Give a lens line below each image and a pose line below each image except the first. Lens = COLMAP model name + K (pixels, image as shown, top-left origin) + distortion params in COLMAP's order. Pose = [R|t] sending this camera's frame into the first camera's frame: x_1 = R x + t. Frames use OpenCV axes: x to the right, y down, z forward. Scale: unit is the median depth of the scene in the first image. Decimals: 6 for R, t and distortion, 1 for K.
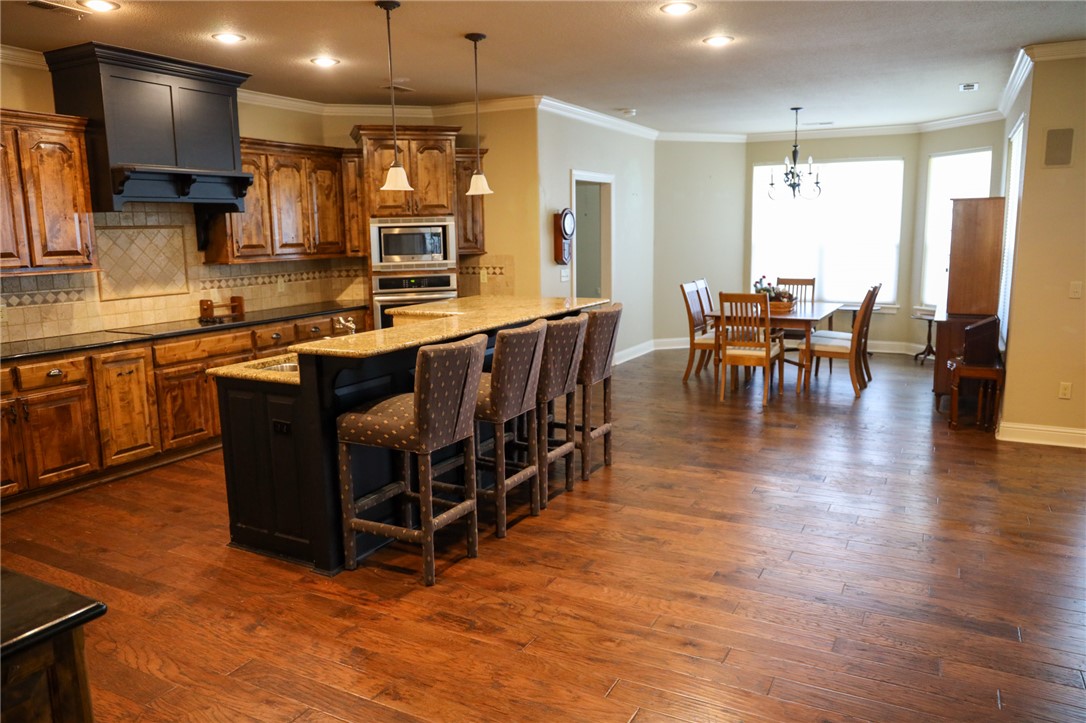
lens RADIAL K [[742.6, 0, 543.0], [0, 742.6, 361.5], [0, 0, 1]] dist [-0.095531, 0.072354]
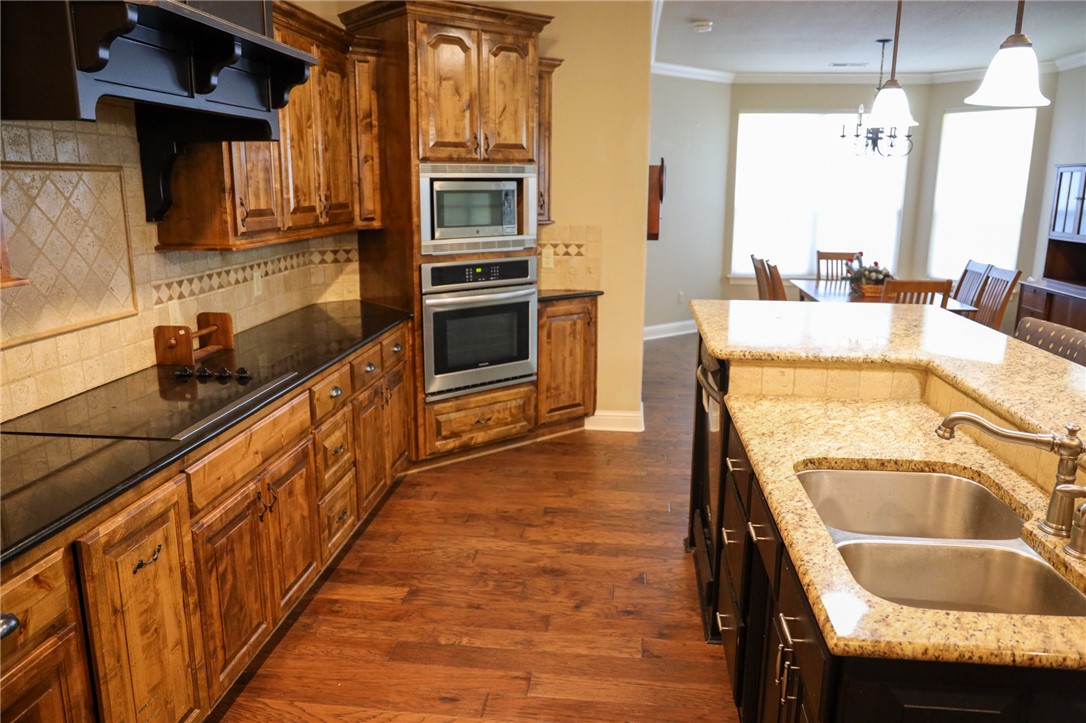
lens RADIAL K [[766.9, 0, 526.2], [0, 766.9, 360.6], [0, 0, 1]] dist [-0.083178, 0.064367]
pose [[0.932306, -0.062076, 0.356302, -0.406134], [0.043685, 0.997275, 0.059442, -0.077985], [-0.359022, -0.039853, 0.932478, 0.441431]]
